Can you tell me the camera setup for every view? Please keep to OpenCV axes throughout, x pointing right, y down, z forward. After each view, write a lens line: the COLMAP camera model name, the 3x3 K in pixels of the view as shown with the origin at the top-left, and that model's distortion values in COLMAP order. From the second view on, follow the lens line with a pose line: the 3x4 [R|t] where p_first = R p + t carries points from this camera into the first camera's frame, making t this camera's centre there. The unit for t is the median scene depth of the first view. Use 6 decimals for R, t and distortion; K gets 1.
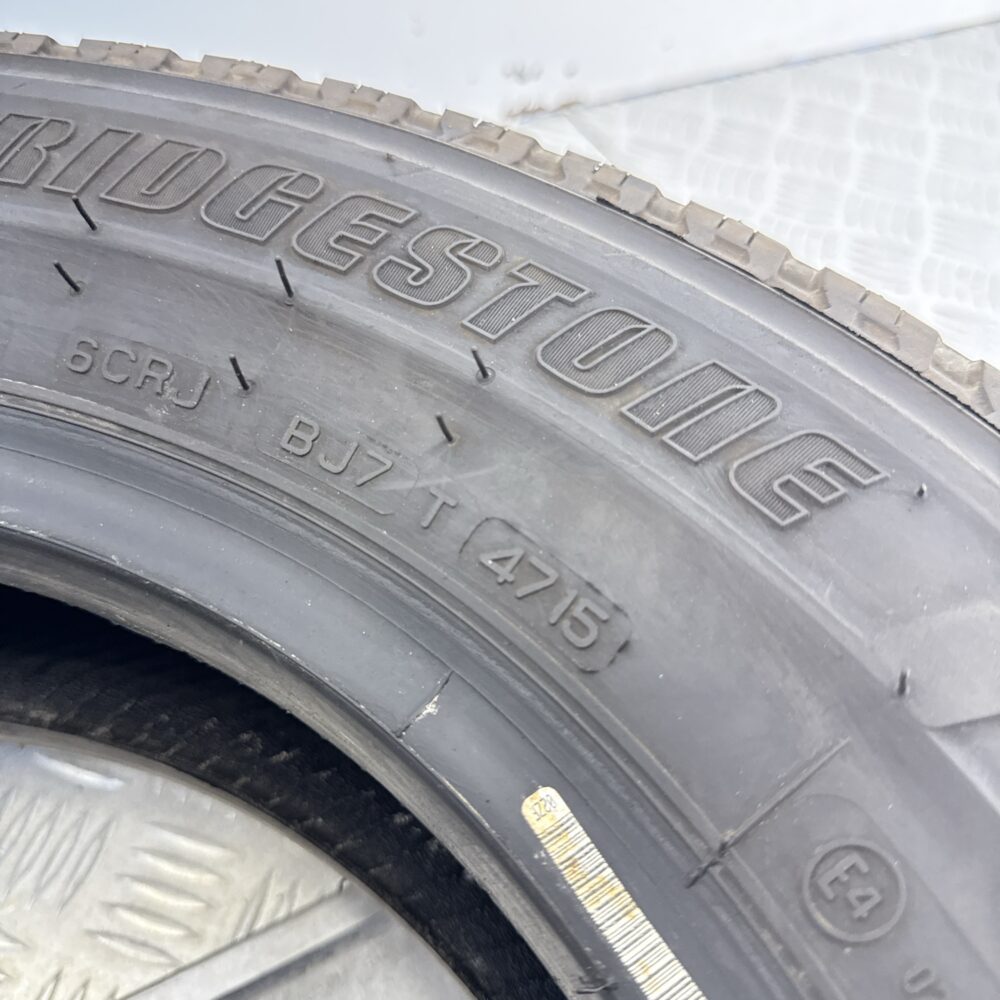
lens RADIAL K [[941.6, 0, 500.0], [0, 941.6, 500.0], [0, 0, 1]] dist [0.120839, -0.267168]
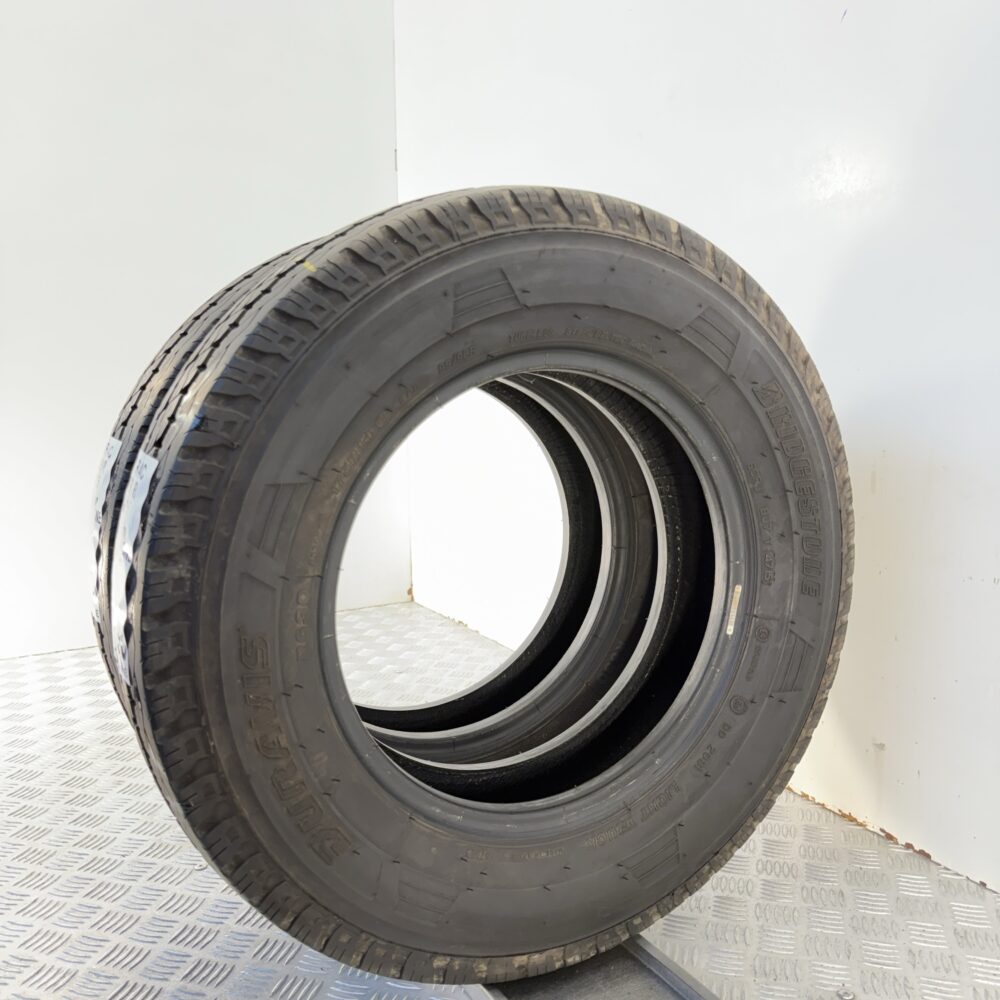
lens RADIAL K [[941.6, 0, 500.0], [0, 941.6, 500.0], [0, 0, 1]] dist [0.120839, -0.267168]
pose [[0.649371, 0.674168, 0.351874, -2.844672], [-0.757110, 0.529672, 0.382401, -0.934494], [0.071425, -0.514728, 0.854373, -3.279124]]
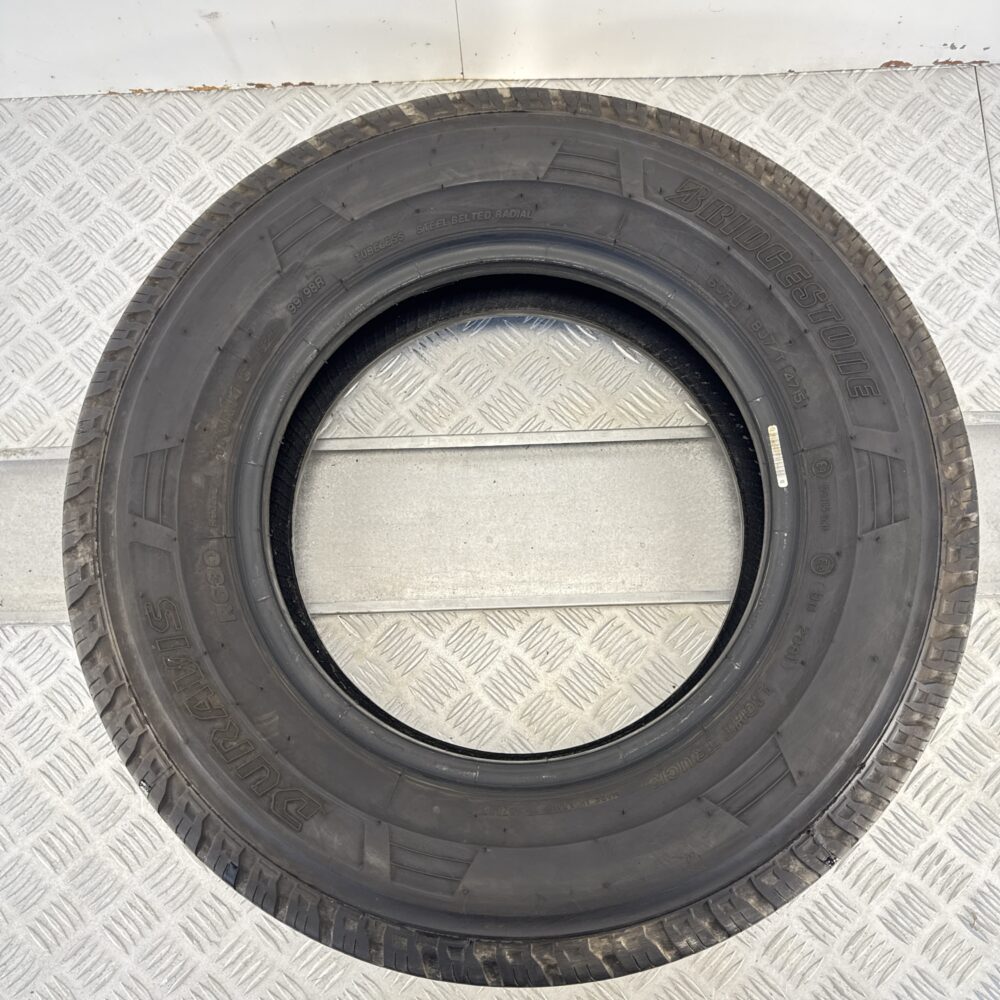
lens RADIAL K [[941.6, 0, 500.0], [0, 941.6, 500.0], [0, 0, 1]] dist [0.120839, -0.267168]
pose [[0.887567, 0.422444, -0.183754, -0.118646], [-0.297593, 0.830254, 0.471292, -1.009986], [0.351657, -0.363619, 0.862623, -3.081404]]
